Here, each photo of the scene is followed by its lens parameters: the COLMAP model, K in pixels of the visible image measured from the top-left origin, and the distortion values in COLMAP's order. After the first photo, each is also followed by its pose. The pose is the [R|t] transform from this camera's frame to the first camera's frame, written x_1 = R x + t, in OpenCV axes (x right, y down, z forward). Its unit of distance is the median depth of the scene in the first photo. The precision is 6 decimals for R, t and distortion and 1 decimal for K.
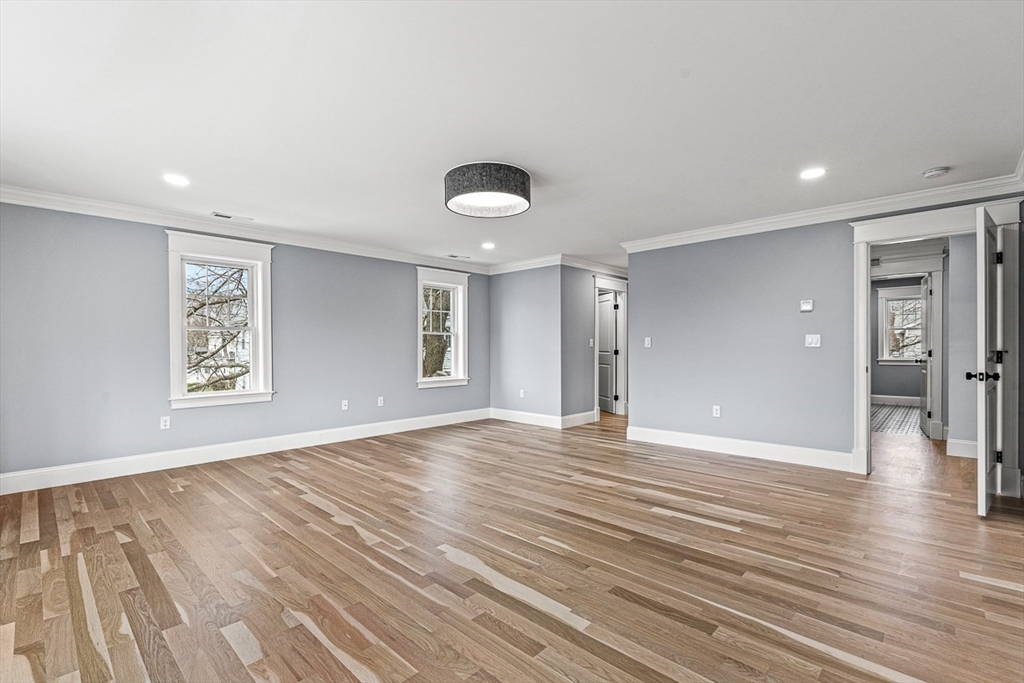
lens RADIAL K [[453.1, 0, 515.0], [0, 453.1, 349.8], [0, 0, 1]] dist [-0.001313, -0.001945]
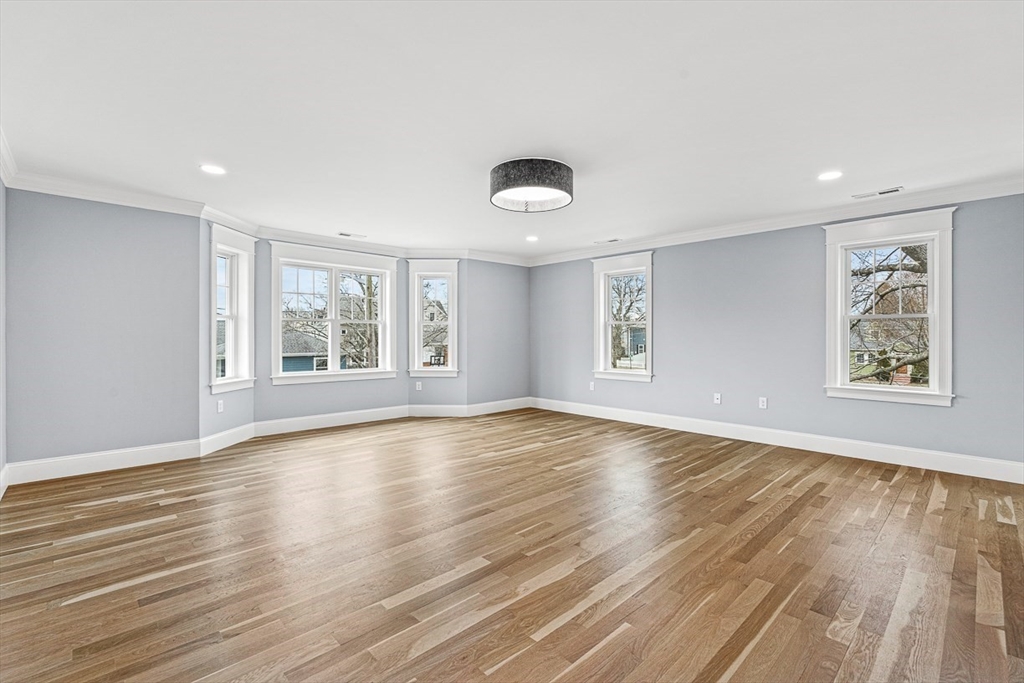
lens RADIAL K [[453.1, 0, 515.7], [0, 453.1, 334.6], [0, 0, 1]] dist [-0.001313, -0.001945]
pose [[-0.033036, -0.000763, -0.999454, 0.920465], [-0.009686, 0.999953, -0.000443, -0.011701], [0.999407, 0.009666, -0.033042, 0.951168]]
